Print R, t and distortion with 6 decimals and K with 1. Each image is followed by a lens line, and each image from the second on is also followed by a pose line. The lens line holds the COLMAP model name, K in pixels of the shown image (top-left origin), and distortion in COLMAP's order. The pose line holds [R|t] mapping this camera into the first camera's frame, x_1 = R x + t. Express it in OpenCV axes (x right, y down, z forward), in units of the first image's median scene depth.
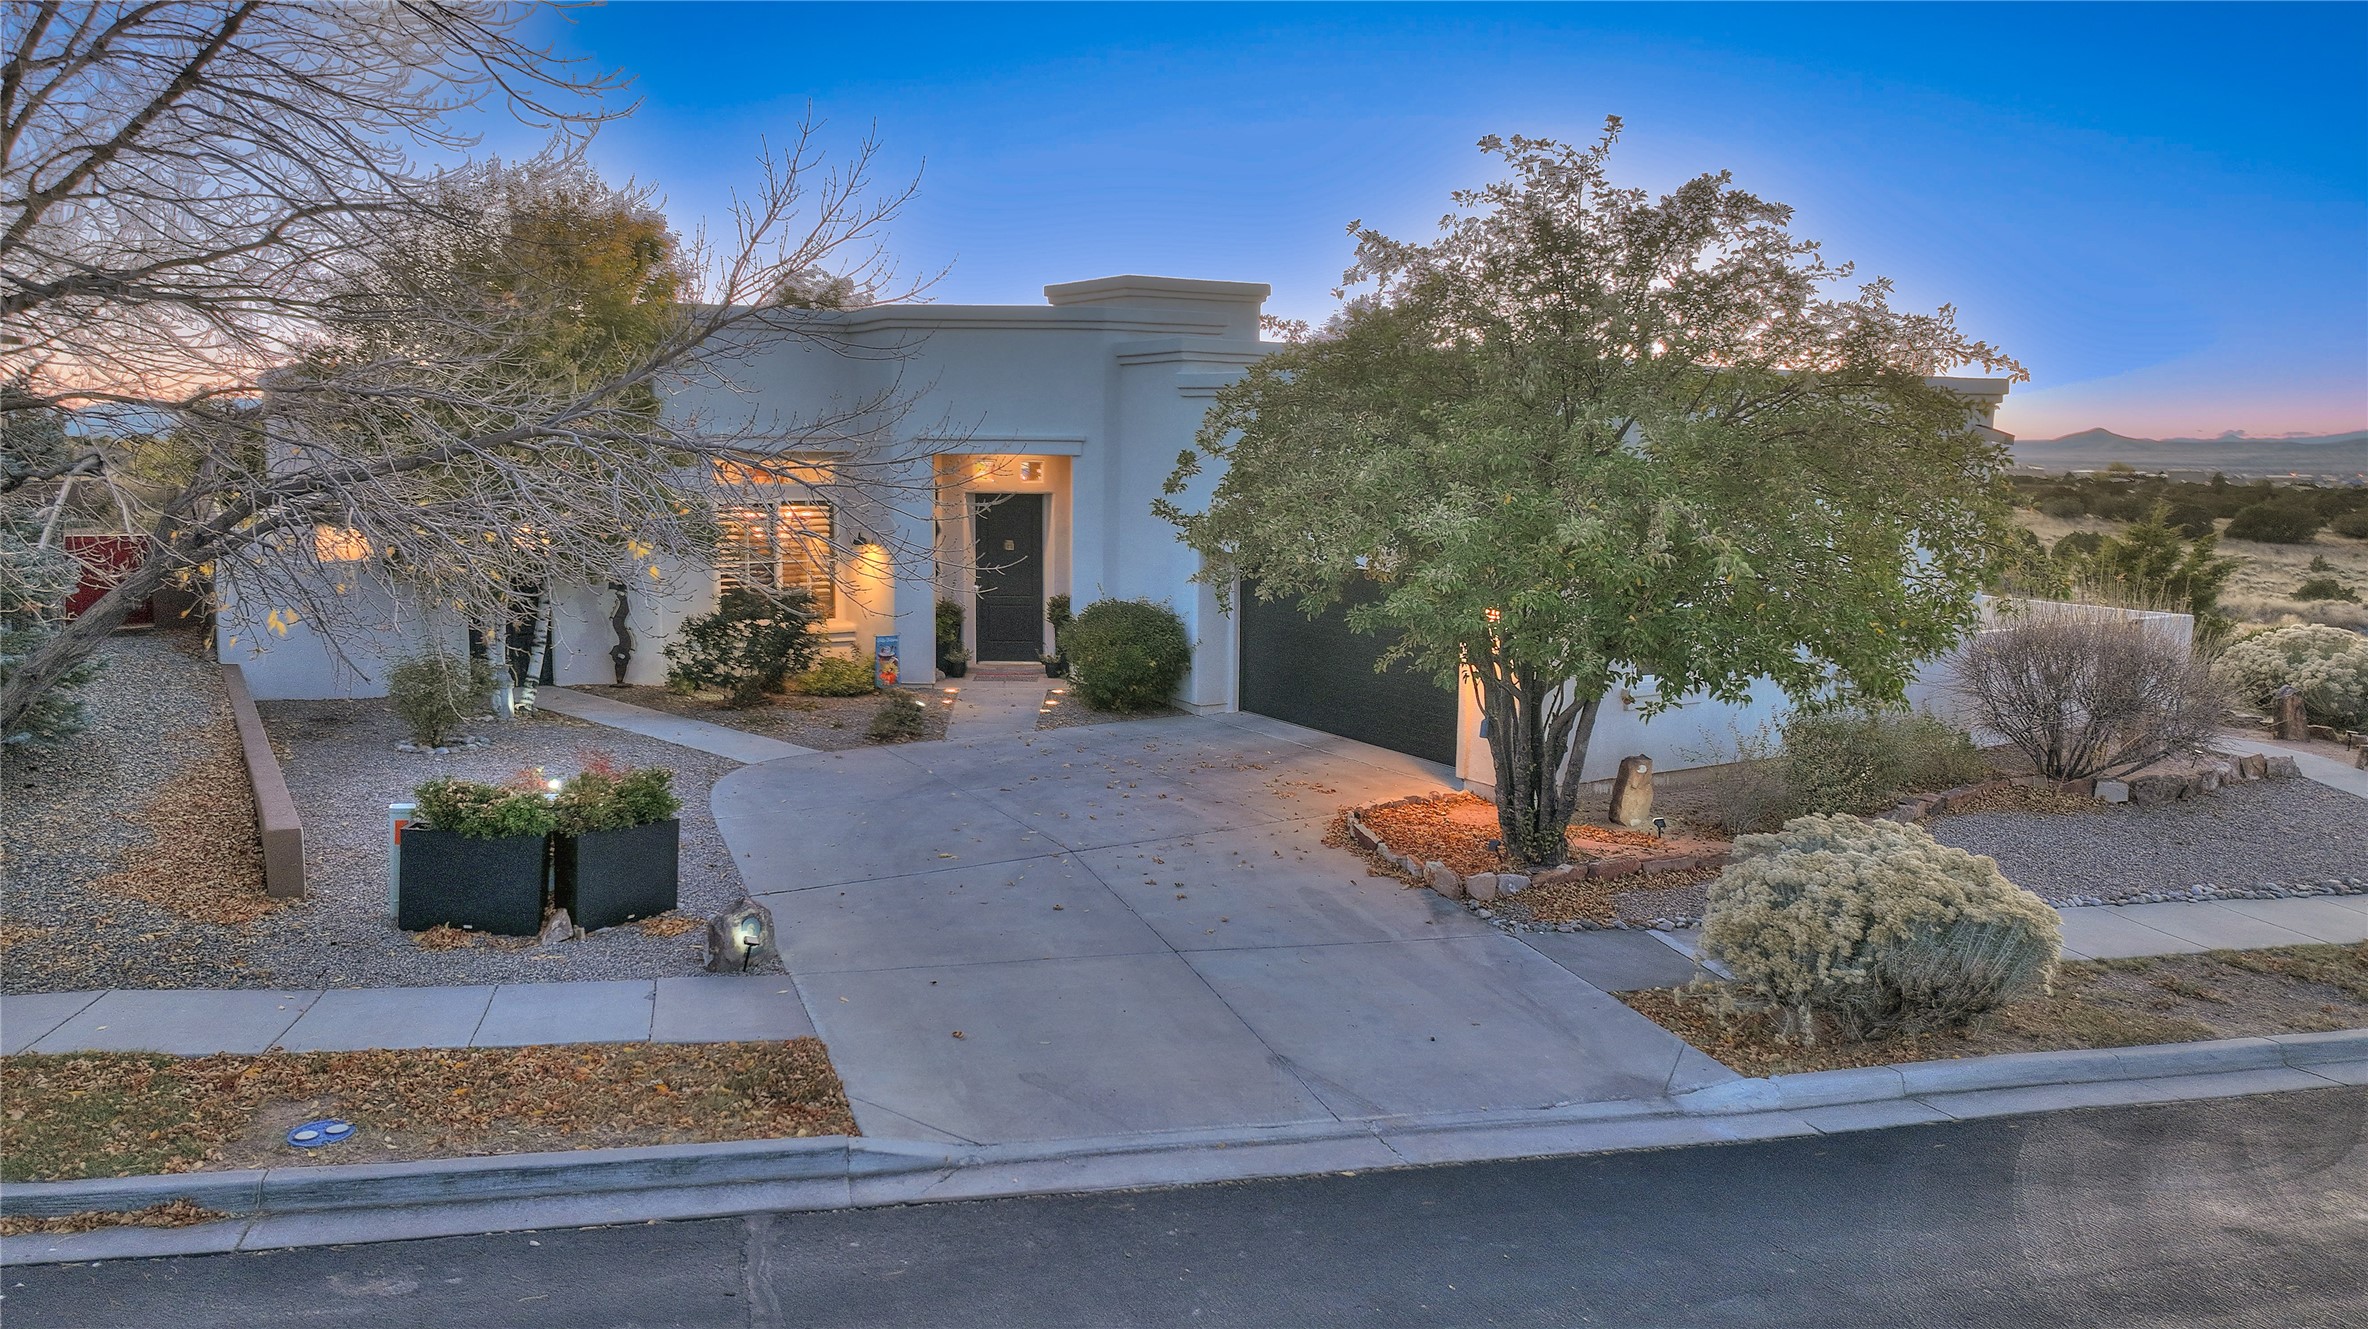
lens RADIAL K [[1670.1, 0, 1187.2], [0, 1670.1, 663.7], [0, 0, 1]] dist [0.003388, 0.006134]
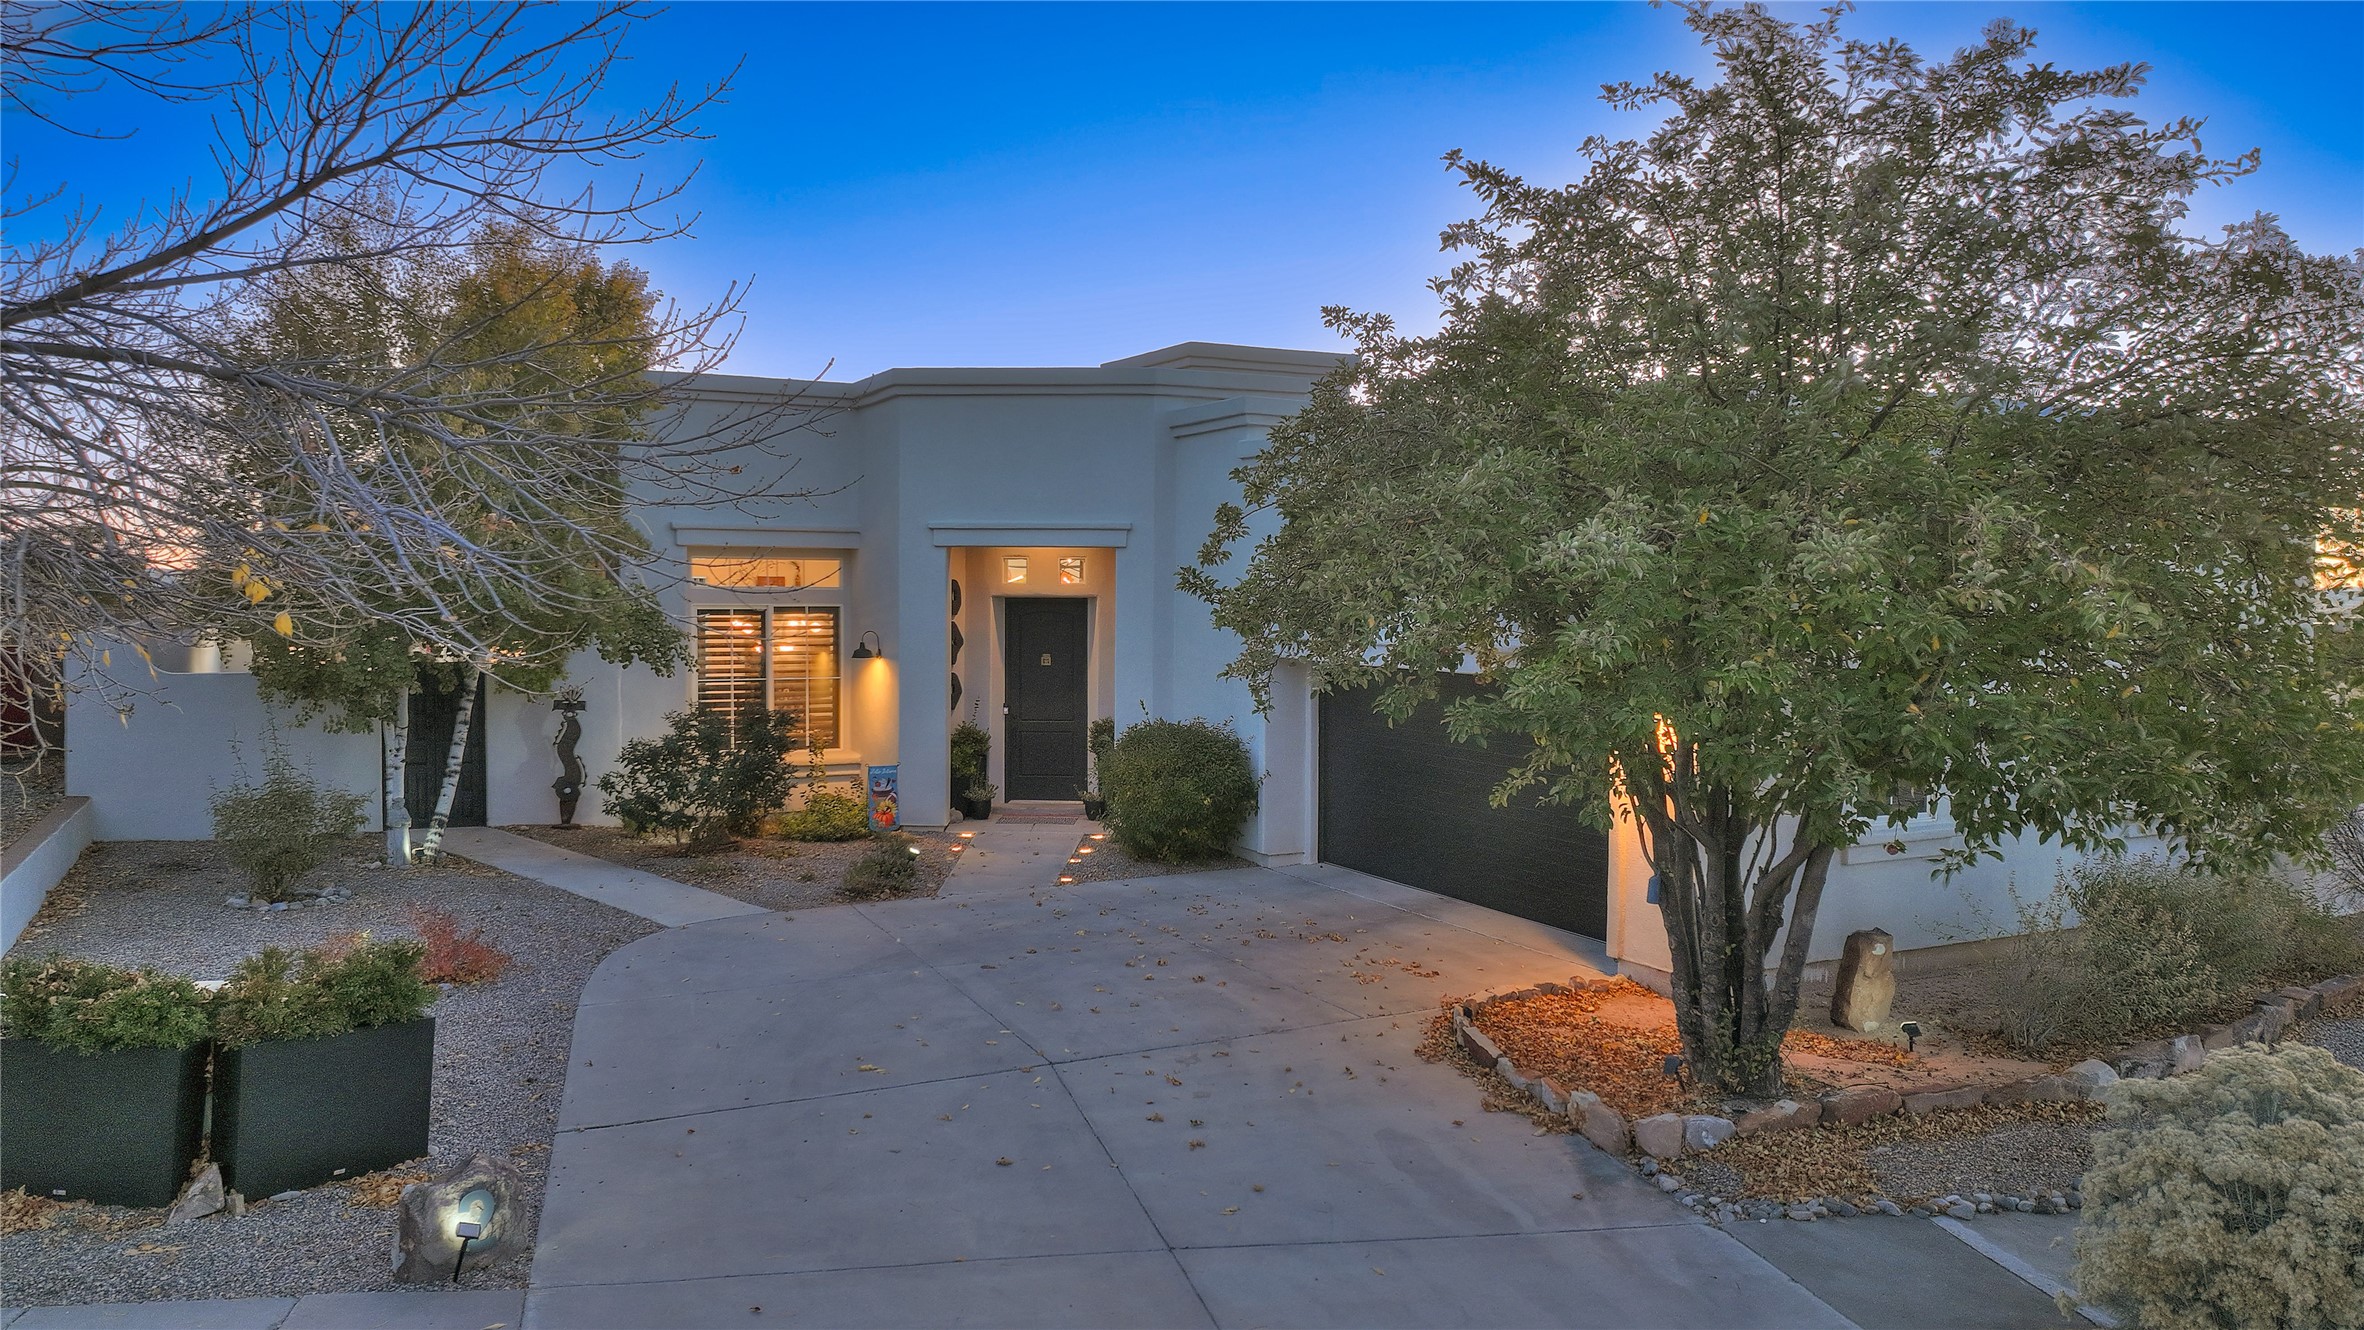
lens RADIAL K [[1667.2, 0, 1180.2], [0, 1667.2, 666.4], [0, 0, 1]] dist [0.003388, 0.006134]
pose [[0.997222, -0.001828, -0.074467, 0.040047], [-0.004820, 0.996020, -0.088994, 0.010519], [0.074333, 0.089106, 0.993244, 0.334006]]
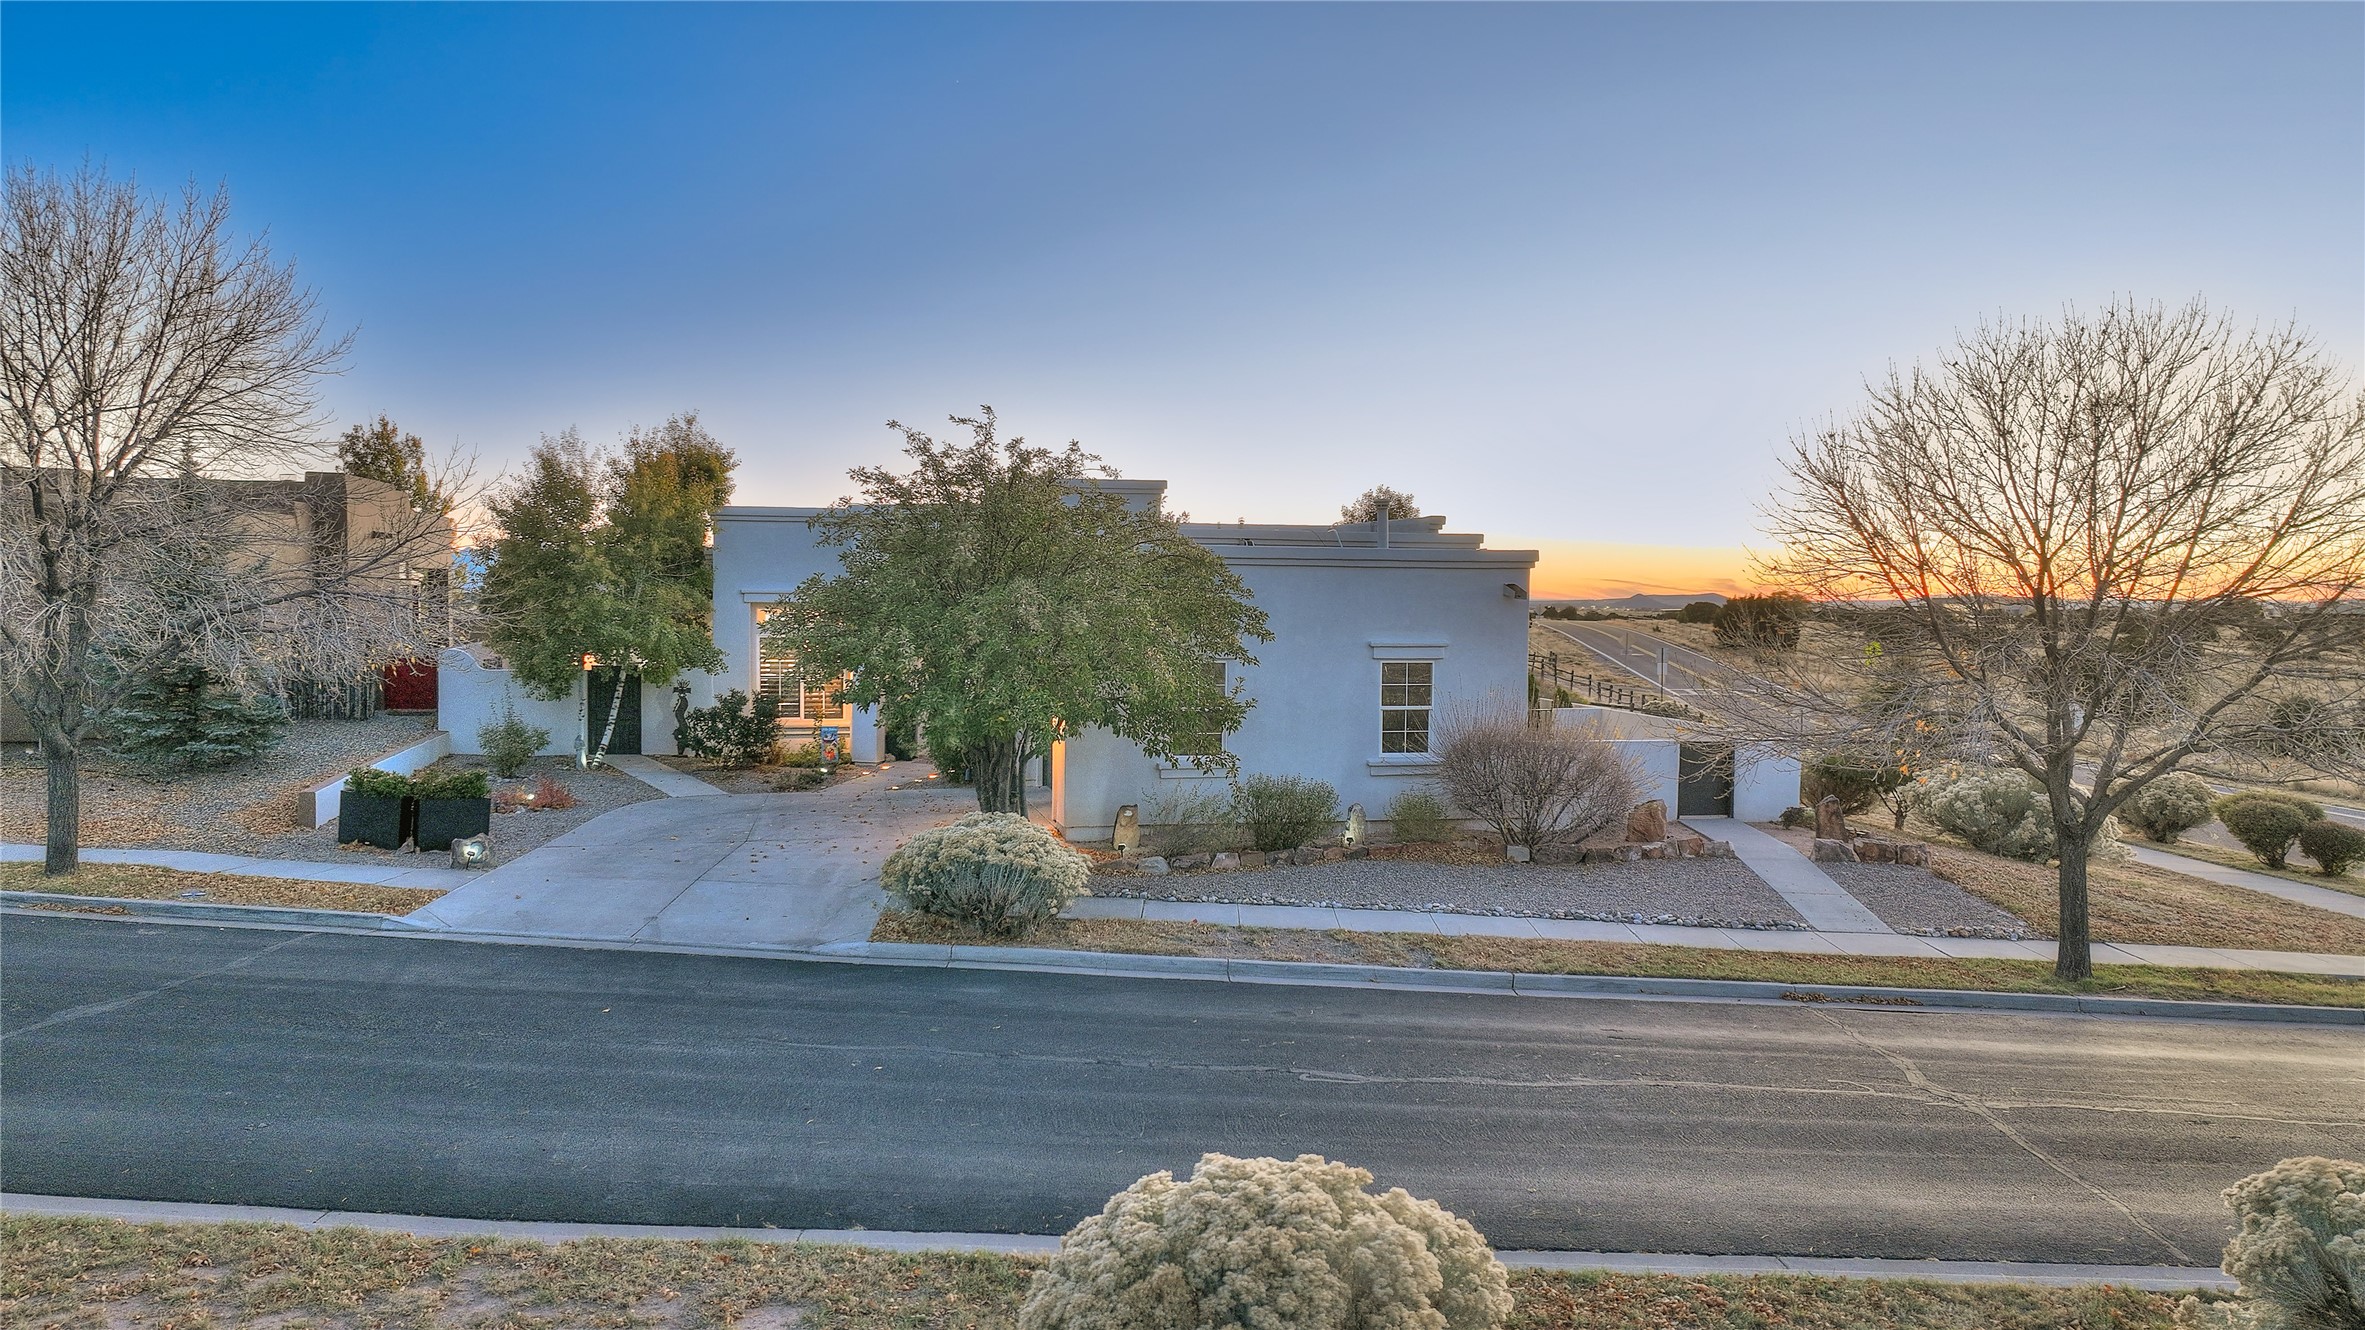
lens RADIAL K [[1667.9, 0, 1180.8], [0, 1667.9, 632.8], [0, 0, 1]] dist [0.003388, 0.006134]
pose [[0.948026, 0.006411, -0.318129, 0.959321], [-0.041418, 0.993777, -0.103401, 0.067016], [0.315487, 0.111203, 0.942392, -0.494964]]
